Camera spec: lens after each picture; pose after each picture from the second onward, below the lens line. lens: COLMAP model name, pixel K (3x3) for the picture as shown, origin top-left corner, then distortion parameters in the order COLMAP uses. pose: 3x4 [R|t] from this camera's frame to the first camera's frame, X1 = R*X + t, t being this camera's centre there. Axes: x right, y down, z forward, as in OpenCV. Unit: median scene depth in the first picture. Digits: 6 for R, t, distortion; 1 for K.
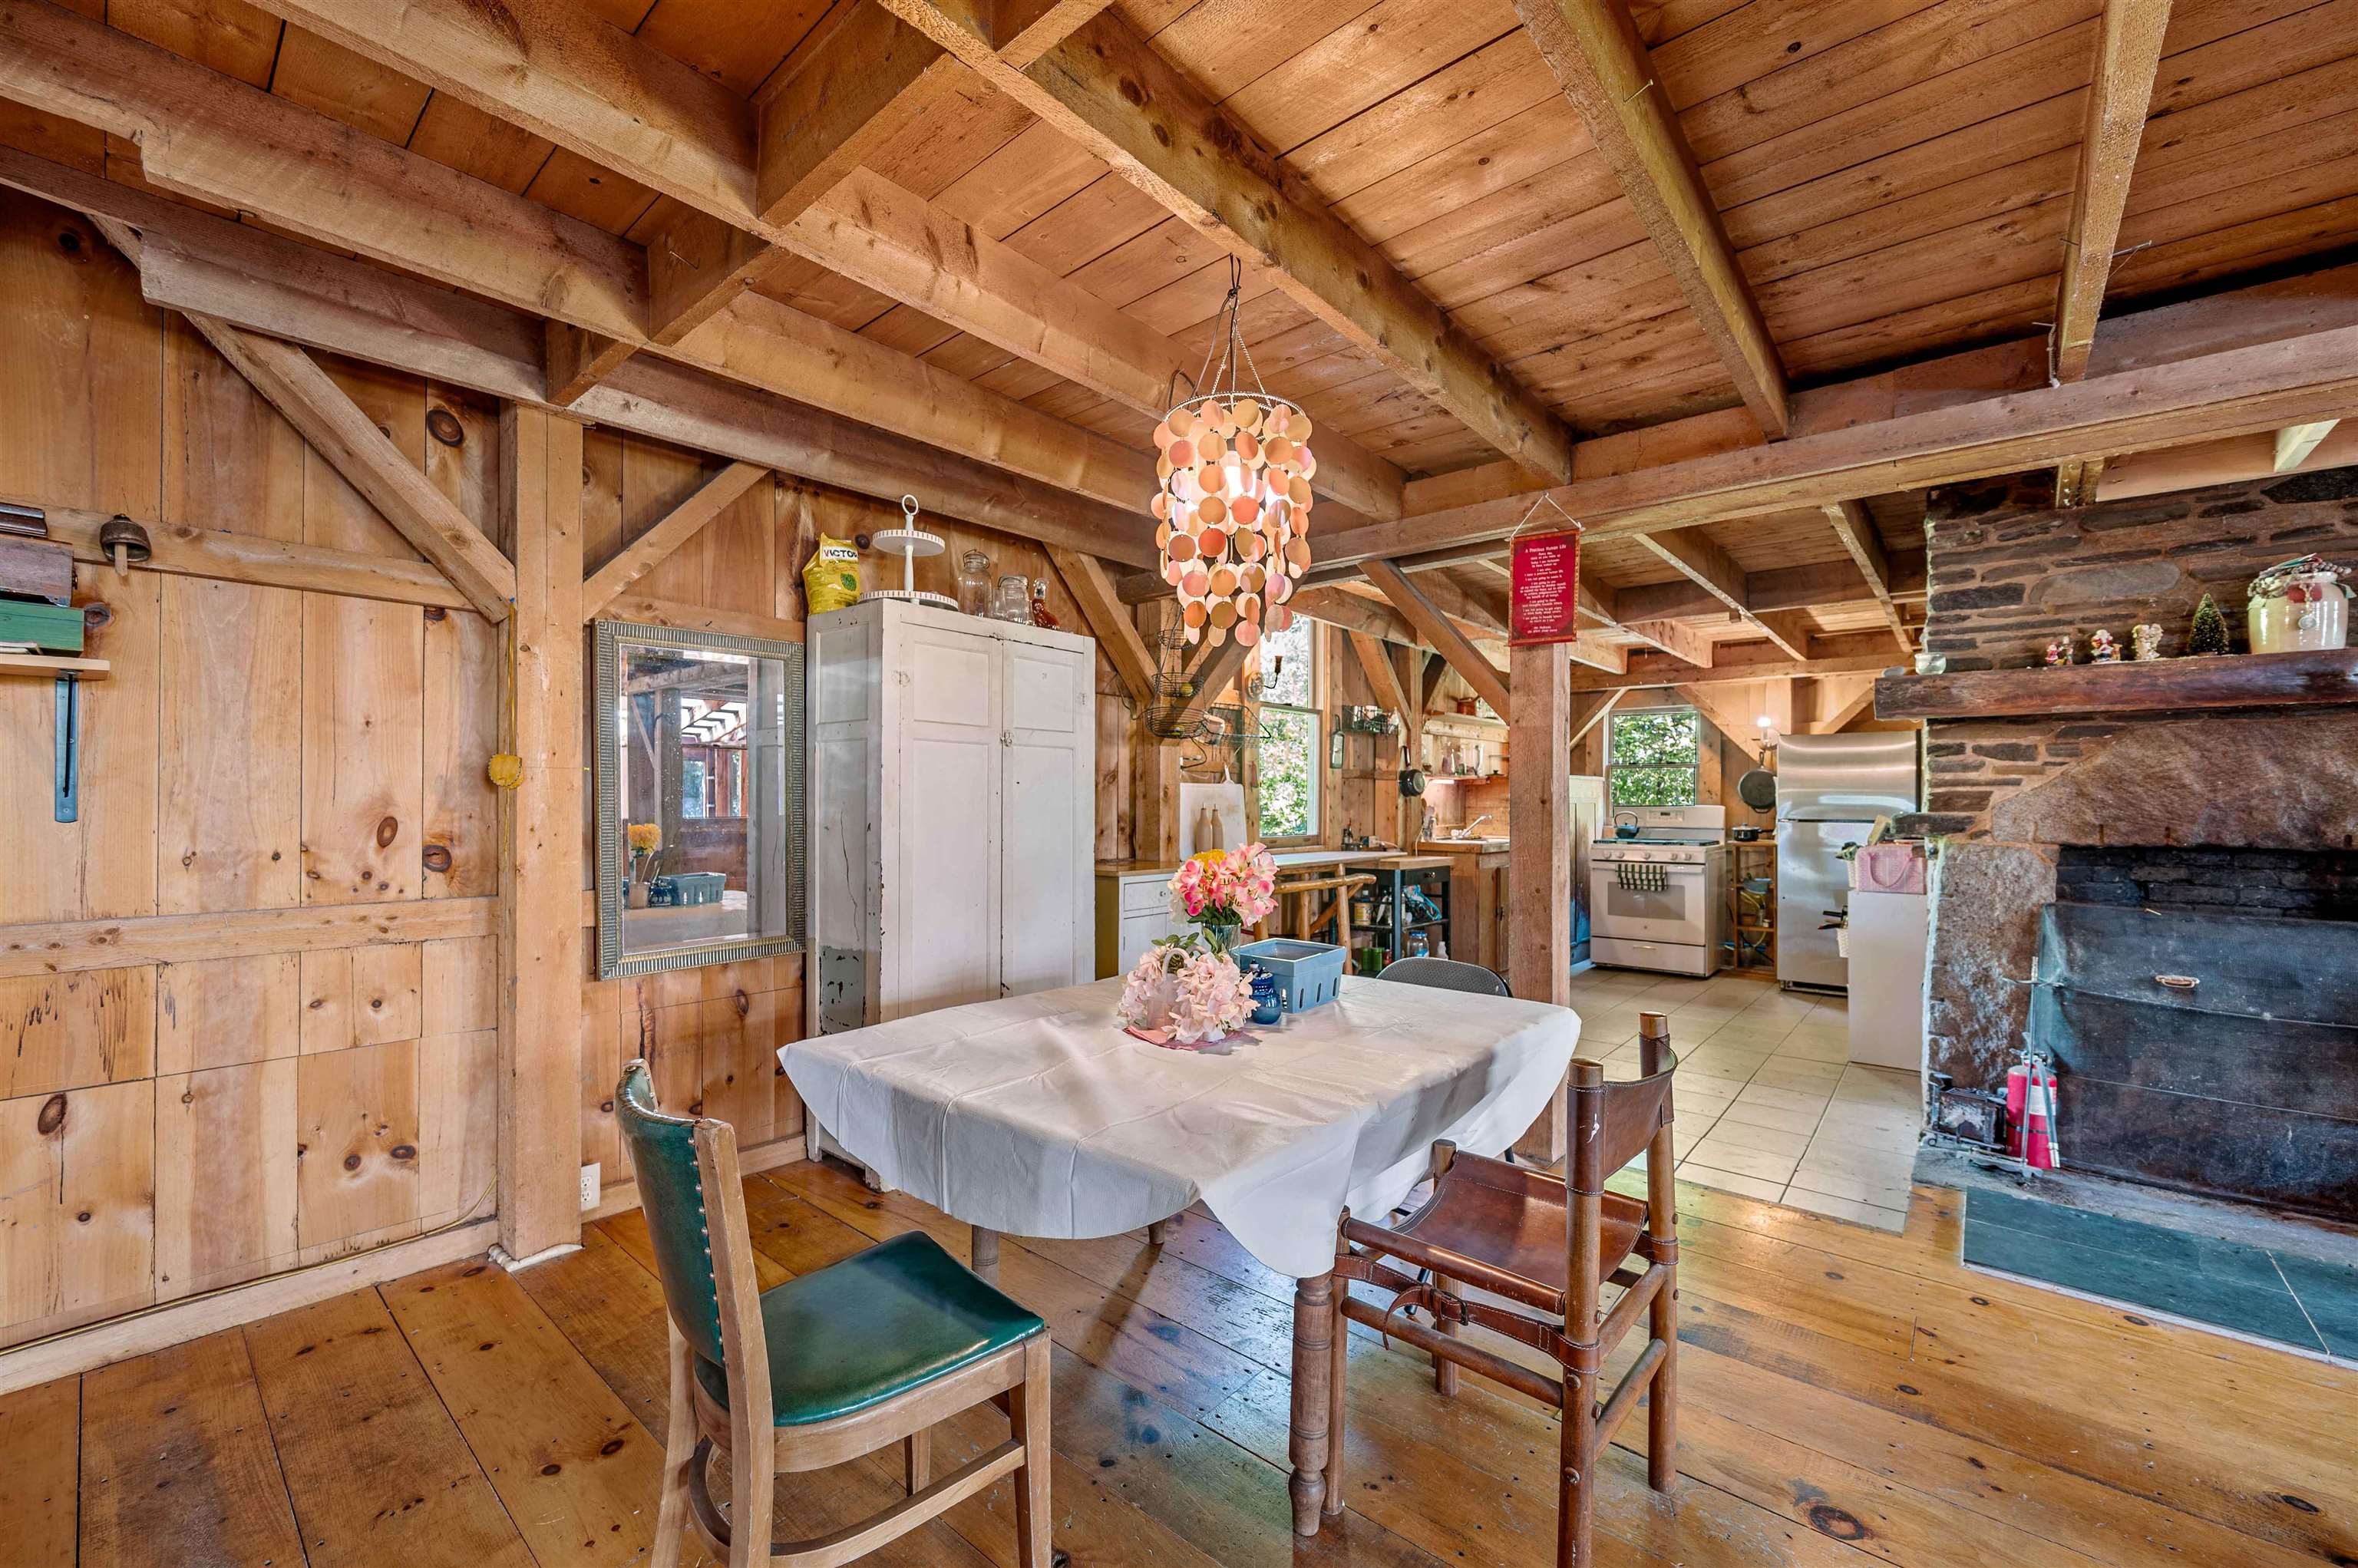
lens RADIAL K [[933.6, 0, 1173.2], [0, 933.6, 800.2], [0, 0, 1]] dist [-0.004375, 0.000616]
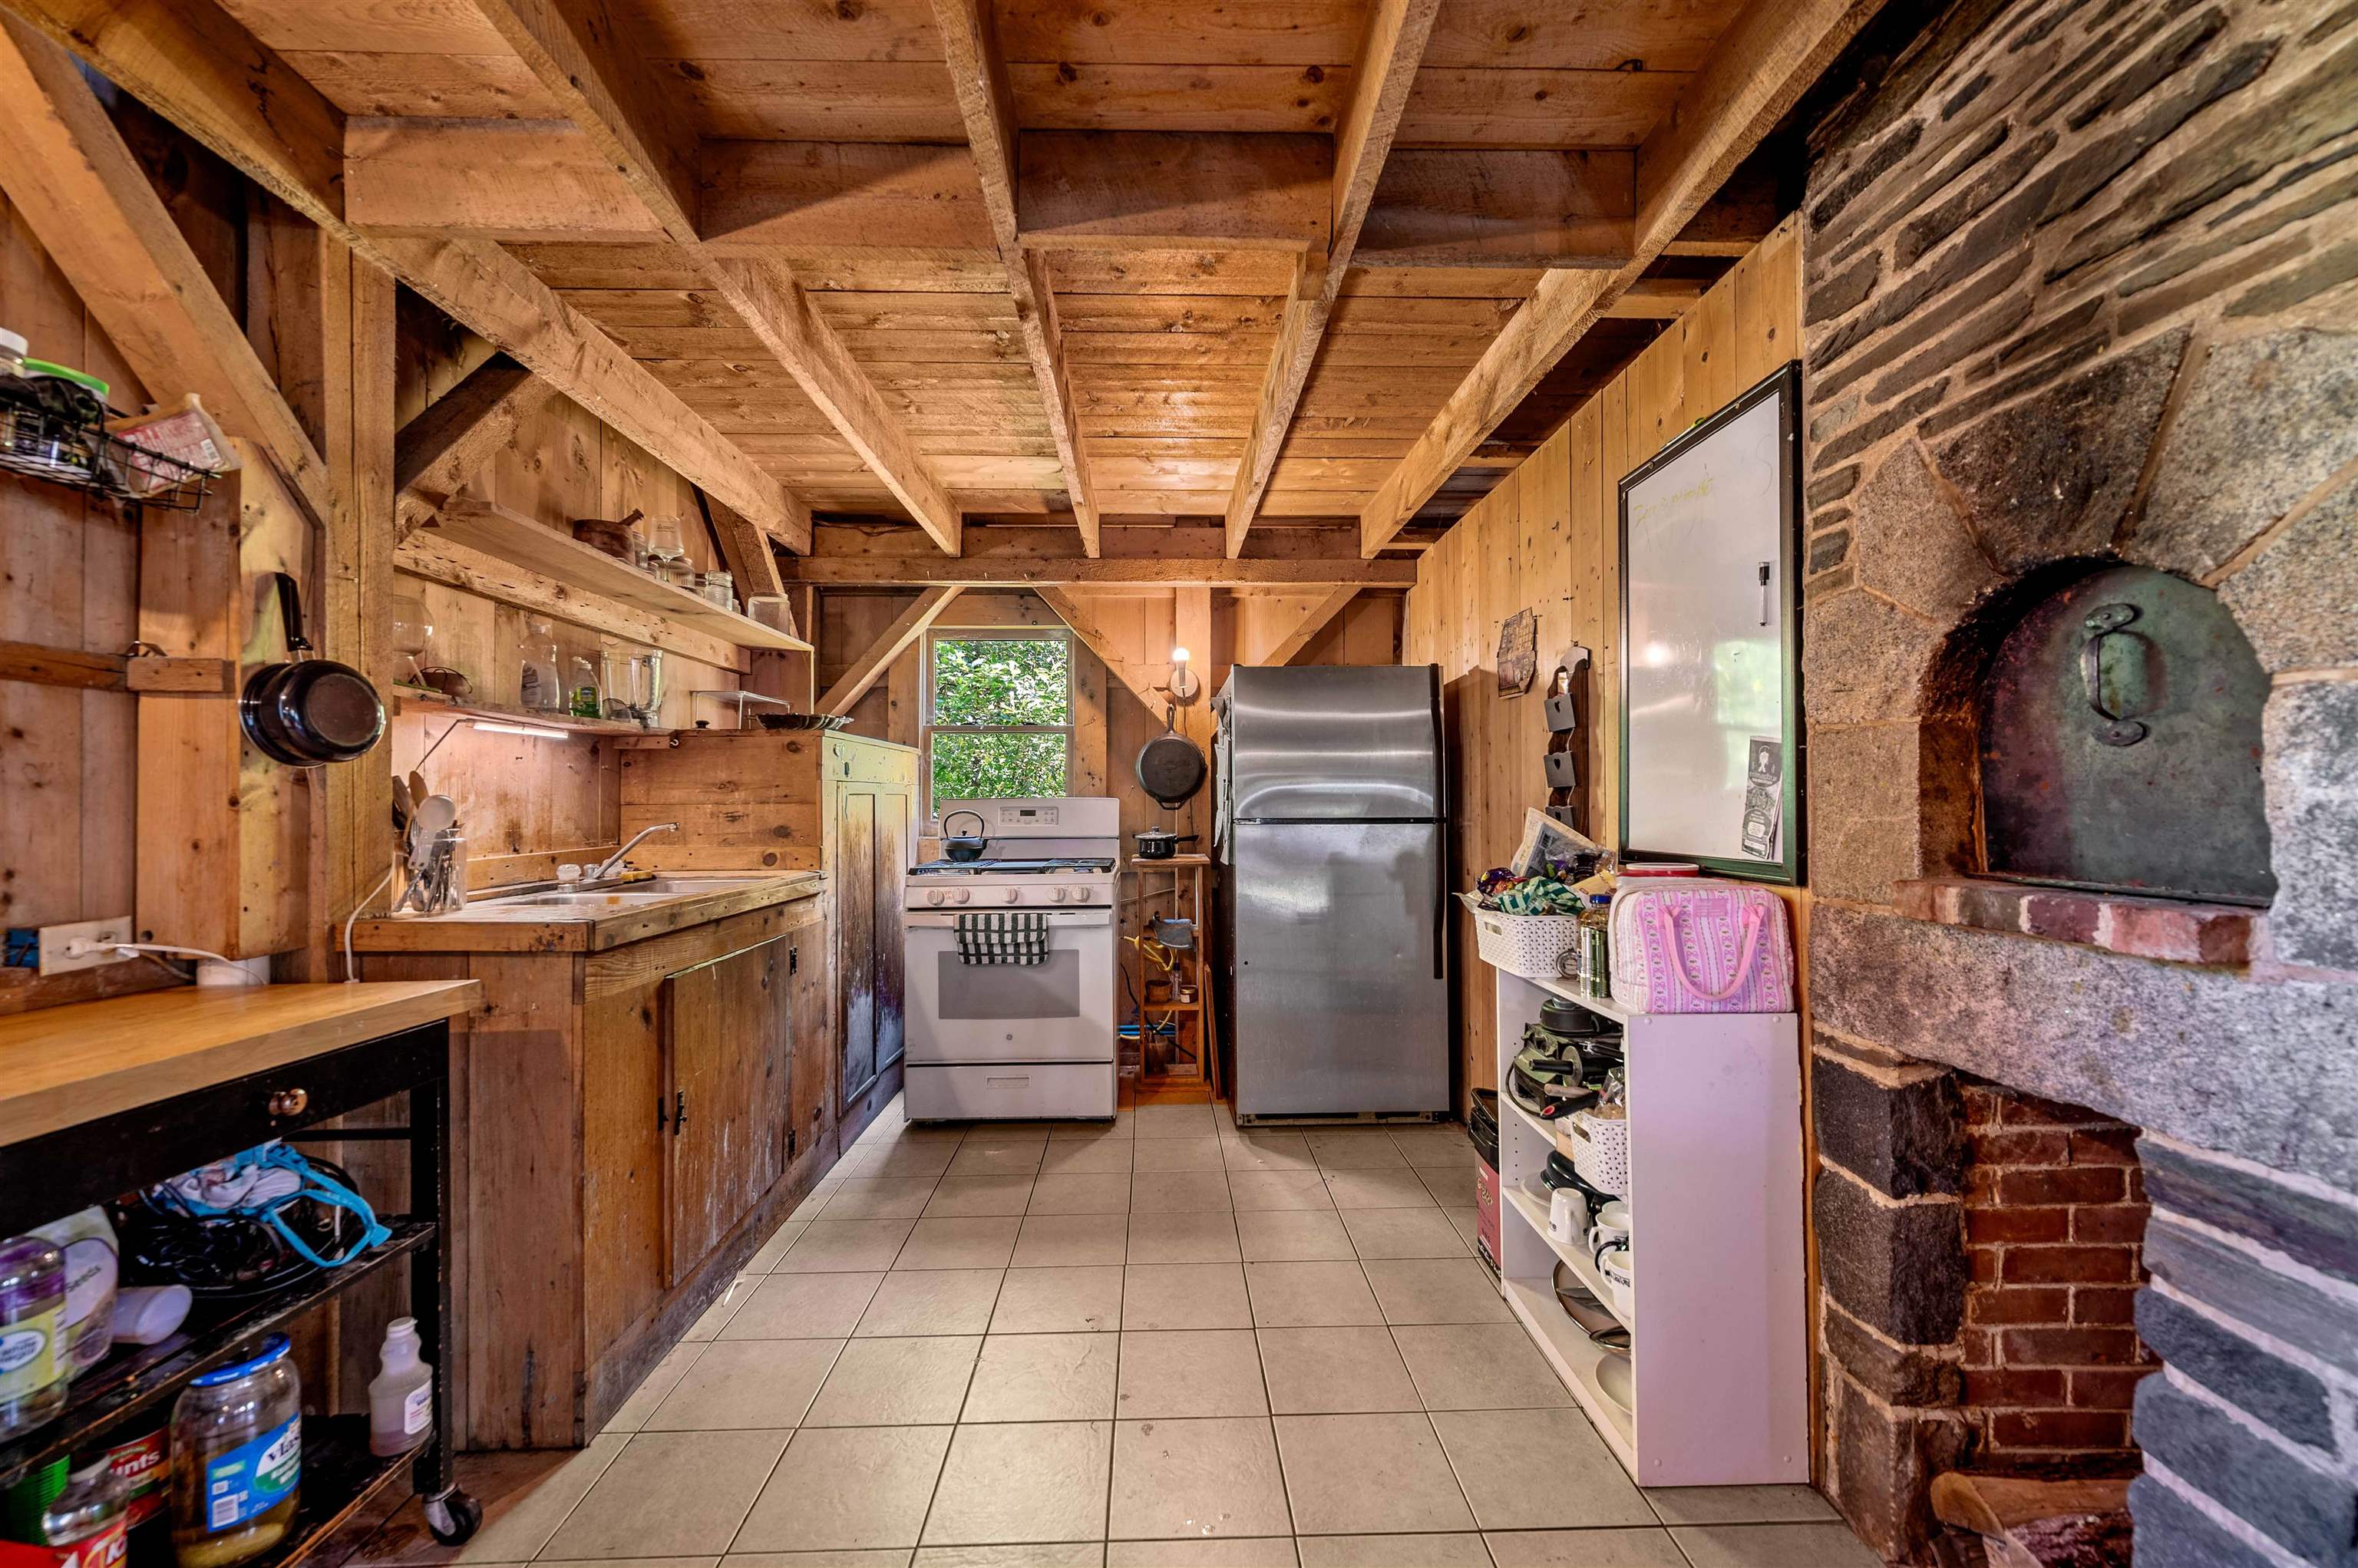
lens RADIAL K [[933.6, 0, 1174.9], [0, 933.6, 796.1], [0, 0, 1]] dist [-0.004375, 0.000616]
pose [[0.736383, -0.002955, 0.676559, 0.252565], [0.006234, 0.999978, -0.002418, 0.007950], [-0.676536, 0.005998, 0.736385, 0.620859]]
